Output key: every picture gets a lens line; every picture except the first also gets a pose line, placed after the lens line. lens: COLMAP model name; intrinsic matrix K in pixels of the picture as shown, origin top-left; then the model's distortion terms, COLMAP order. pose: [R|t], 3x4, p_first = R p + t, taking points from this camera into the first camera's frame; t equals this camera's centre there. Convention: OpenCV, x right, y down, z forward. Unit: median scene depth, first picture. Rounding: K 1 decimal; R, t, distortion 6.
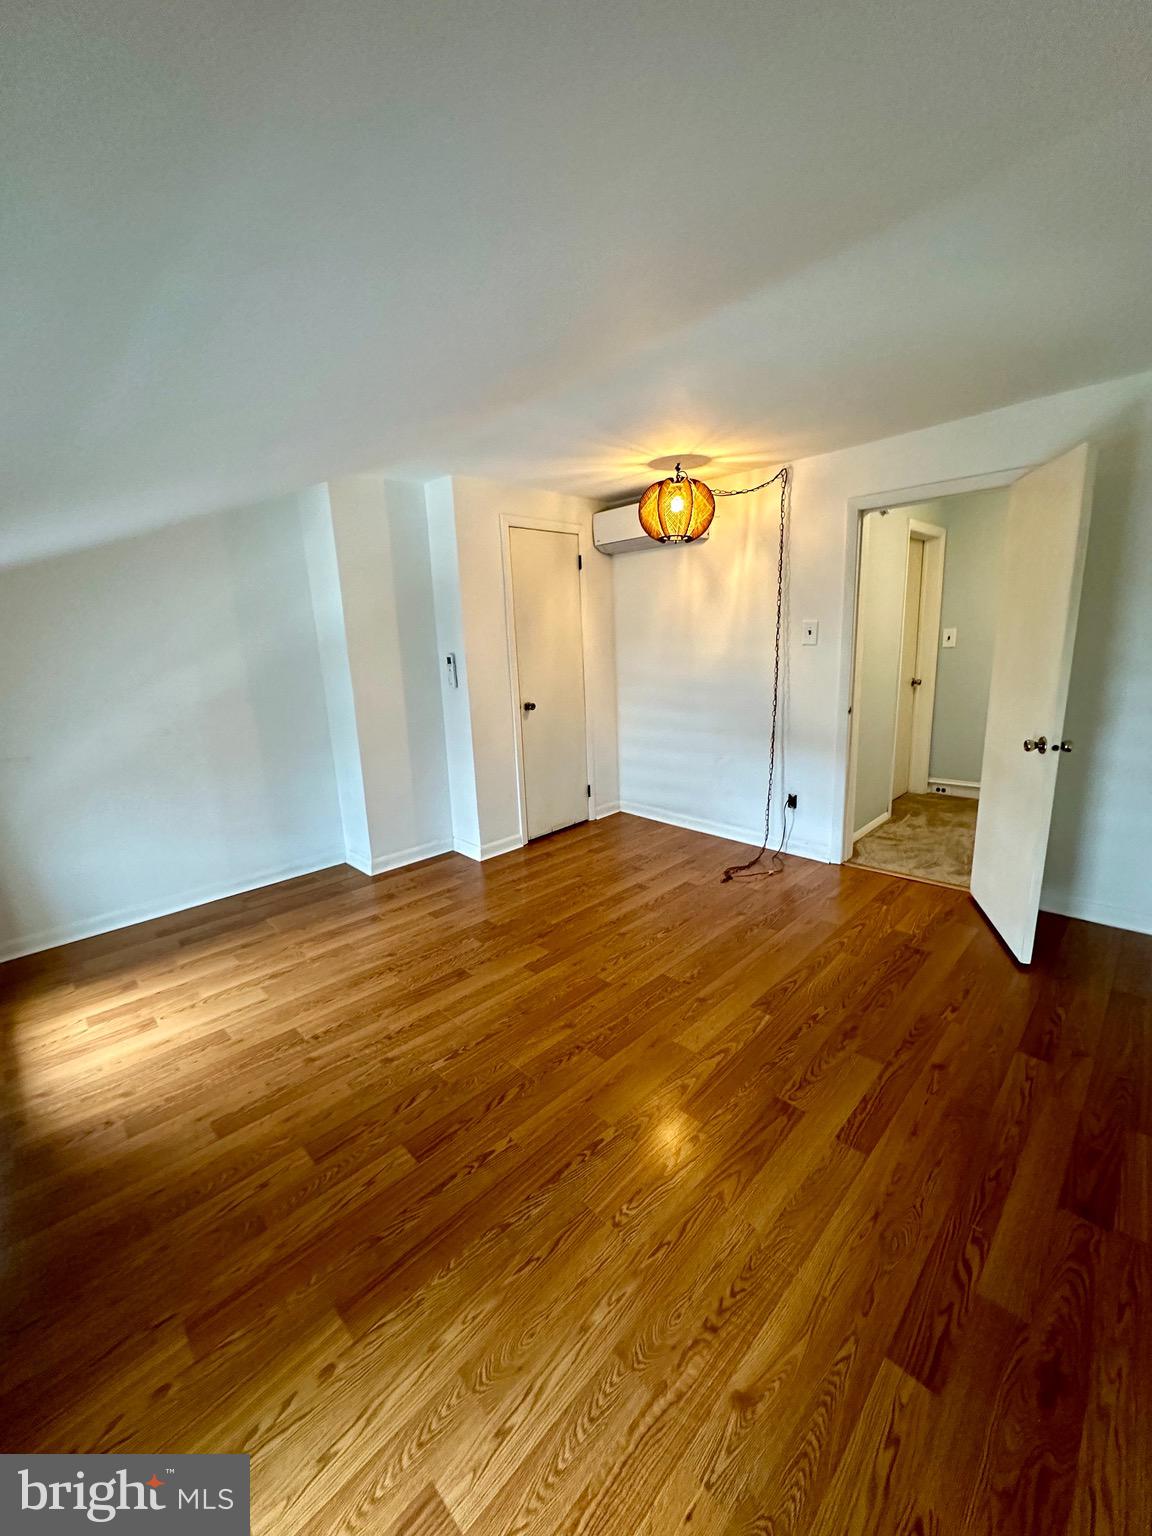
lens RADIAL K [[611.4, 0, 576.7], [0, 611.4, 764.8], [0, 0, 1]] dist [-0.003699, 0.000883]
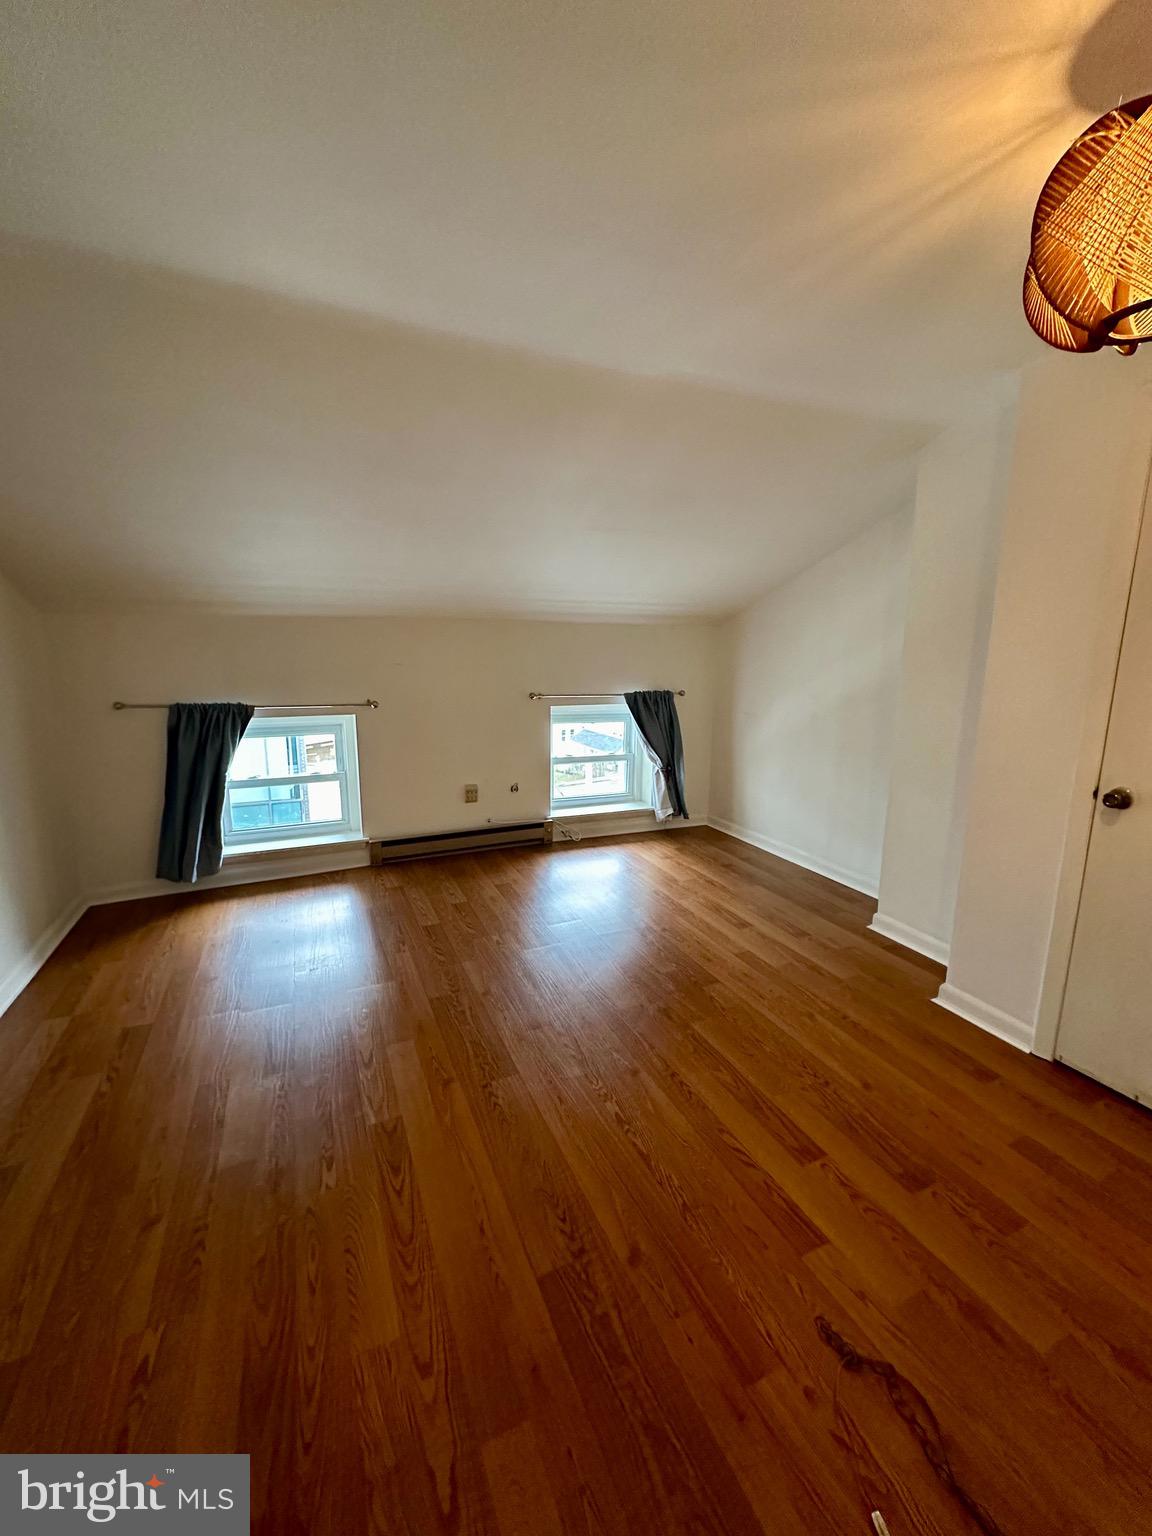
lens RADIAL K [[611.4, 0, 576.7], [0, 611.4, 765.6], [0, 0, 1]] dist [-0.003699, 0.000883]
pose [[-0.353446, 0.206721, -0.912328, 0.653459], [-0.189319, 0.939288, 0.286174, -0.237608], [0.916097, 0.273868, -0.292852, 1.032664]]
